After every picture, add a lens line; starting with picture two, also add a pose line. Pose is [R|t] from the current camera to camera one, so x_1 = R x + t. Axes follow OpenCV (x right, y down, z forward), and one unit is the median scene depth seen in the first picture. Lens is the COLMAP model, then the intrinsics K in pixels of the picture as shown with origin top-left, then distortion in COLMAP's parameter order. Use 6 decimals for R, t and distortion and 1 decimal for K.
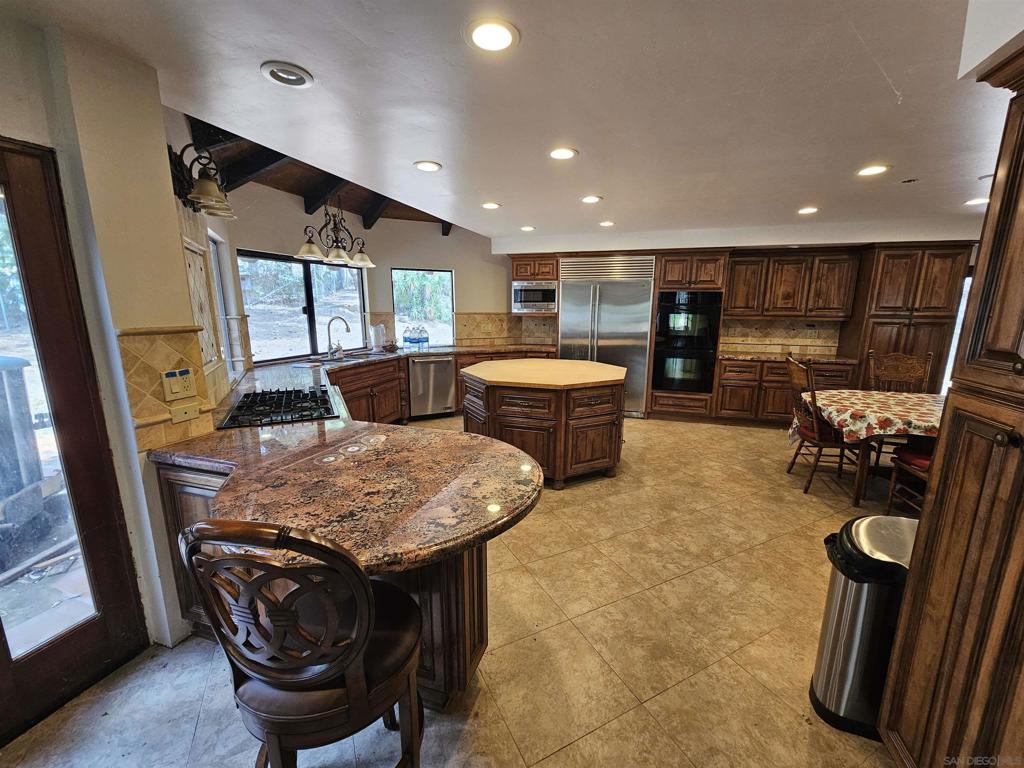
lens RADIAL K [[422.0, 0, 530.1], [0, 422.0, 391.9], [0, 0, 1]] dist [-0.000812, 0.002488]
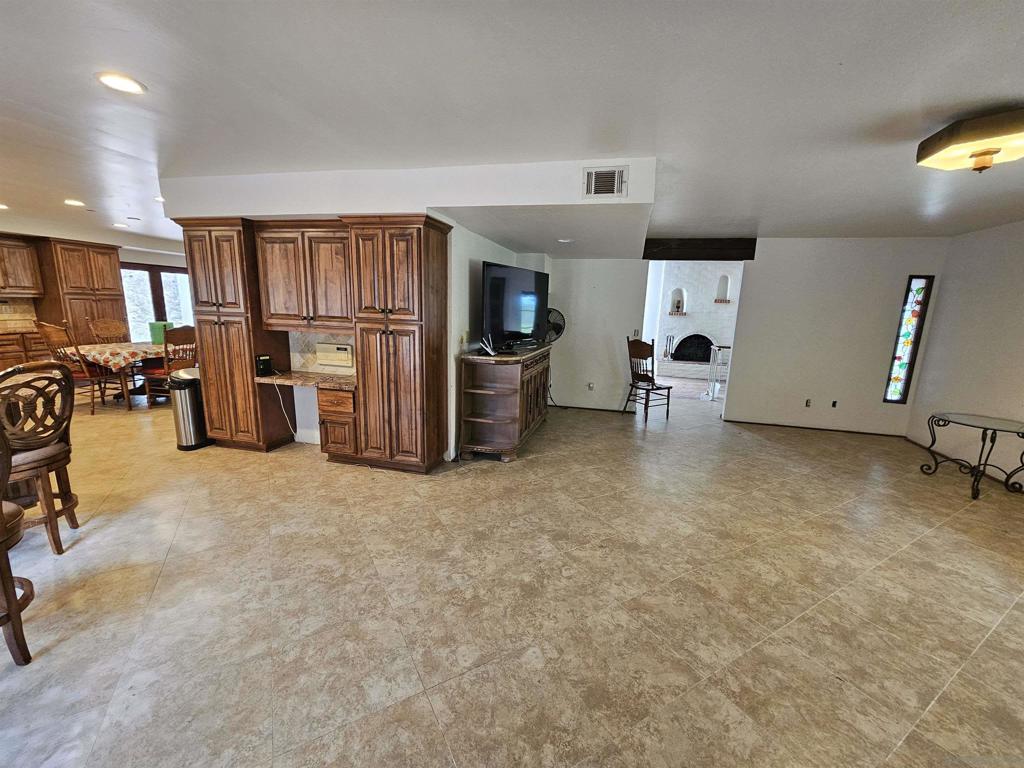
lens RADIAL K [[422.0, 0, 514.0], [0, 422.0, 388.8], [0, 0, 1]] dist [-0.000812, 0.002488]
pose [[-0.032823, -0.207590, 0.977665, -0.327277], [0.175429, 0.961809, 0.210113, 0.041350], [-0.983945, 0.178408, 0.004848, -0.183663]]
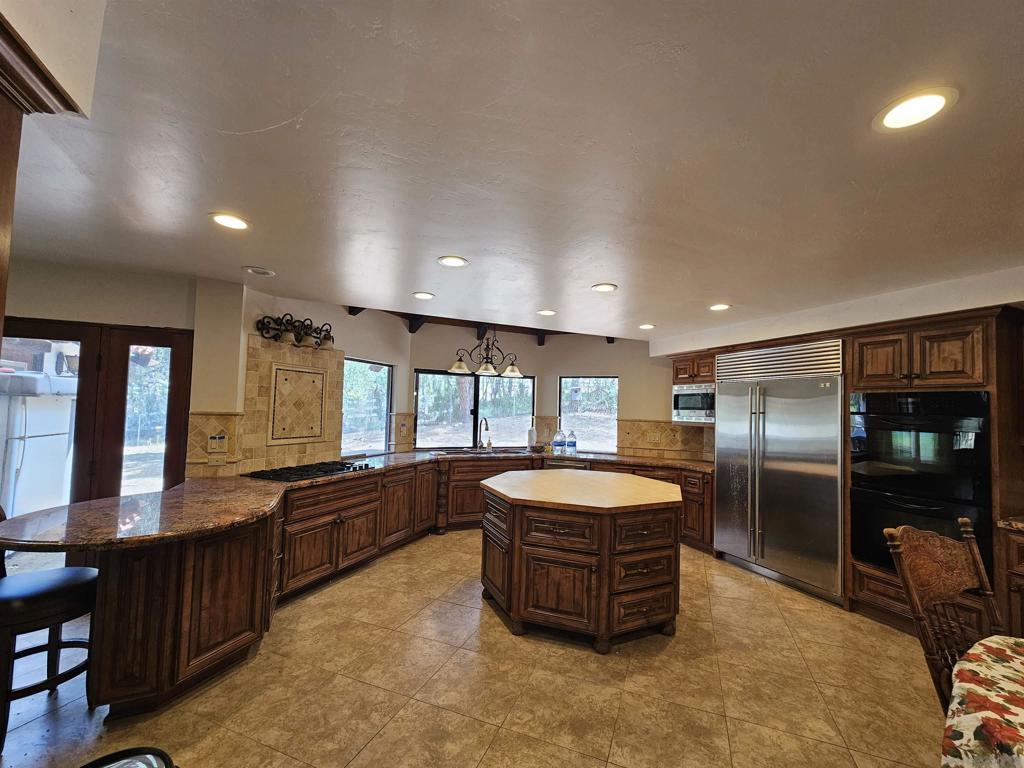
lens RADIAL K [[422.0, 0, 523.2], [0, 422.0, 390.4], [0, 0, 1]] dist [-0.000812, 0.002488]
pose [[0.655660, -0.022522, -0.754720, 0.550205], [-0.174844, 0.967858, -0.180778, -0.056867], [0.734533, 0.250488, 0.630648, 0.312994]]
